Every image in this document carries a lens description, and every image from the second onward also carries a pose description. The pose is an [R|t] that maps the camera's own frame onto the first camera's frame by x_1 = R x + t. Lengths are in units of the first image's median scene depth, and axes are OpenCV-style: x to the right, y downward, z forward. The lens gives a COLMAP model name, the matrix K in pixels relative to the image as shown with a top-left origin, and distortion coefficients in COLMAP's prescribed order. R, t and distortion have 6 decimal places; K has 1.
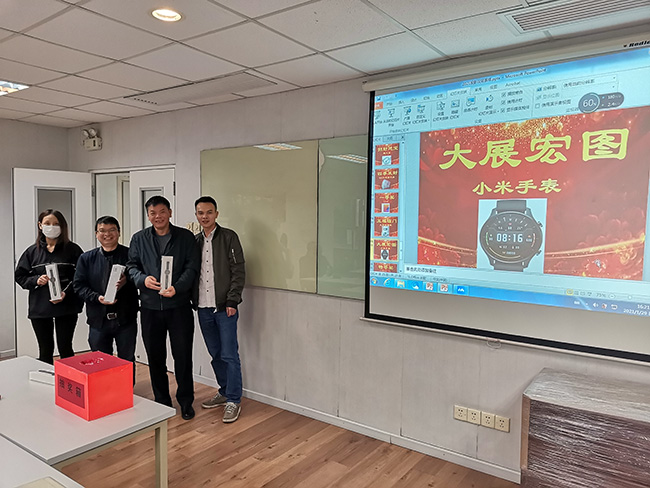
lens RADIAL K [[476.3, 0, 325.6], [0, 476.3, 241.6], [0, 0, 1]] dist [0.104946, -0.118002]
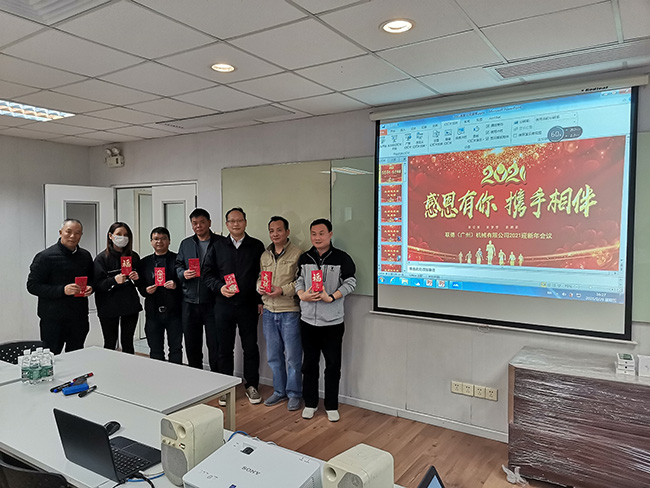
lens RADIAL K [[476.3, 0, 323.9], [0, 476.3, 241.7], [0, 0, 1]] dist [0.104946, -0.118002]
pose [[0.999120, -0.012795, 0.039936, -0.094712], [0.013368, 0.999811, -0.014101, 0.003624], [-0.039748, 0.014623, 0.999103, -0.193210]]
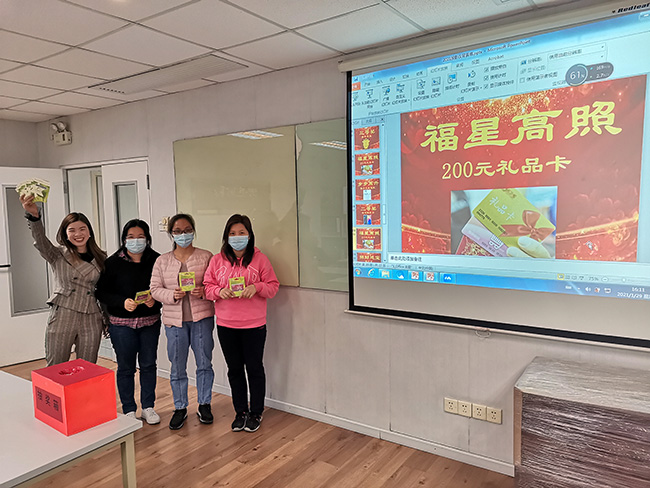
lens RADIAL K [[476.3, 0, 325.4], [0, 476.3, 242.4], [0, 0, 1]] dist [0.104946, -0.118002]
pose [[0.999212, -0.036205, 0.016246, 0.025539], [0.035803, 0.999061, 0.024381, -0.002195], [-0.017114, -0.023780, 0.999571, 0.052098]]
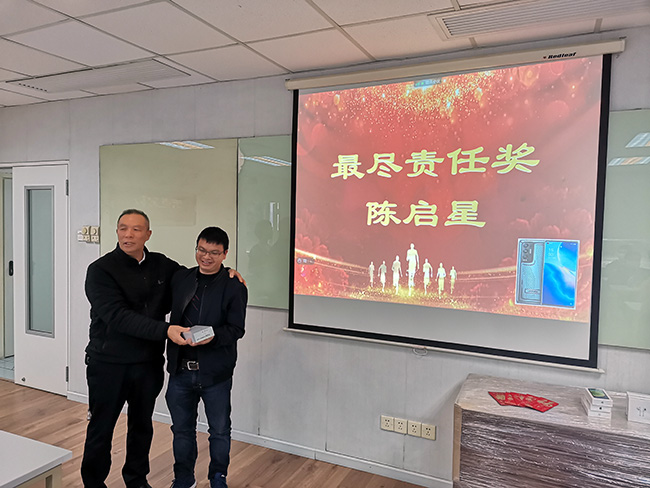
lens RADIAL K [[476.3, 0, 321.8], [0, 476.3, 241.4], [0, 0, 1]] dist [0.104946, -0.118002]
pose [[0.983623, -0.001714, 0.180228, -0.025712], [0.002986, 0.999973, -0.006787, -0.006438], [-0.180212, 0.007214, 0.983601, 0.062645]]
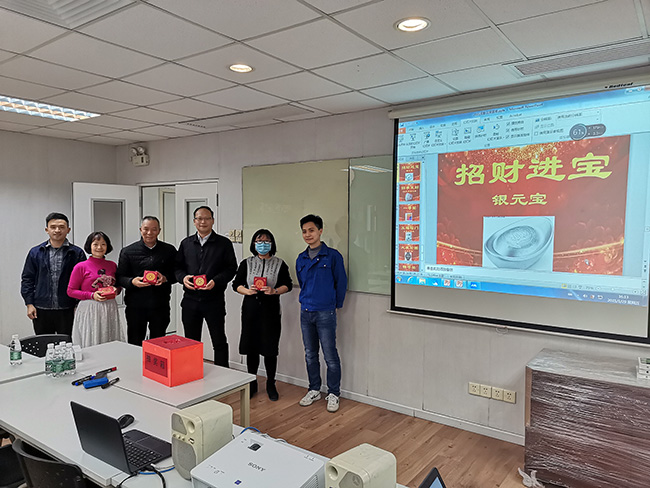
lens RADIAL K [[476.3, 0, 324.6], [0, 476.3, 241.8], [0, 0, 1]] dist [0.104946, -0.118002]
pose [[0.999935, -0.006199, -0.009594, -0.075795], [0.006114, 0.999942, -0.008889, 0.000373], [0.009649, 0.008829, 0.999914, -0.197369]]
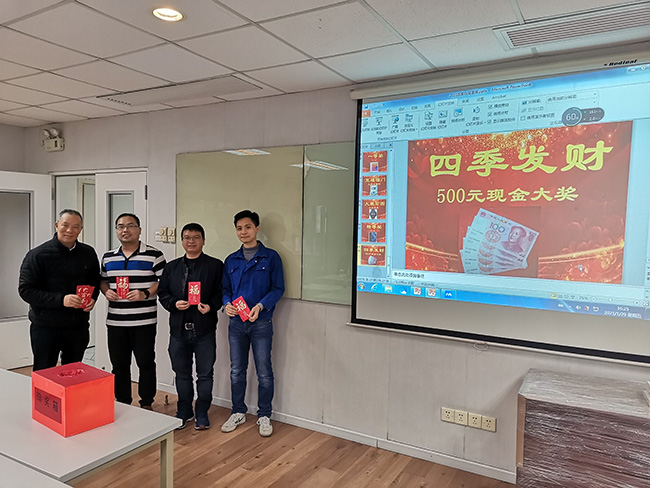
lens RADIAL K [[476.3, 0, 324.5], [0, 476.3, 241.5], [0, 0, 1]] dist [0.104946, -0.118002]
pose [[0.994783, 0.002959, 0.101966, -0.085847], [-0.001476, 0.999892, -0.014614, 0.002784], [-0.101999, 0.014387, 0.994681, 0.002757]]
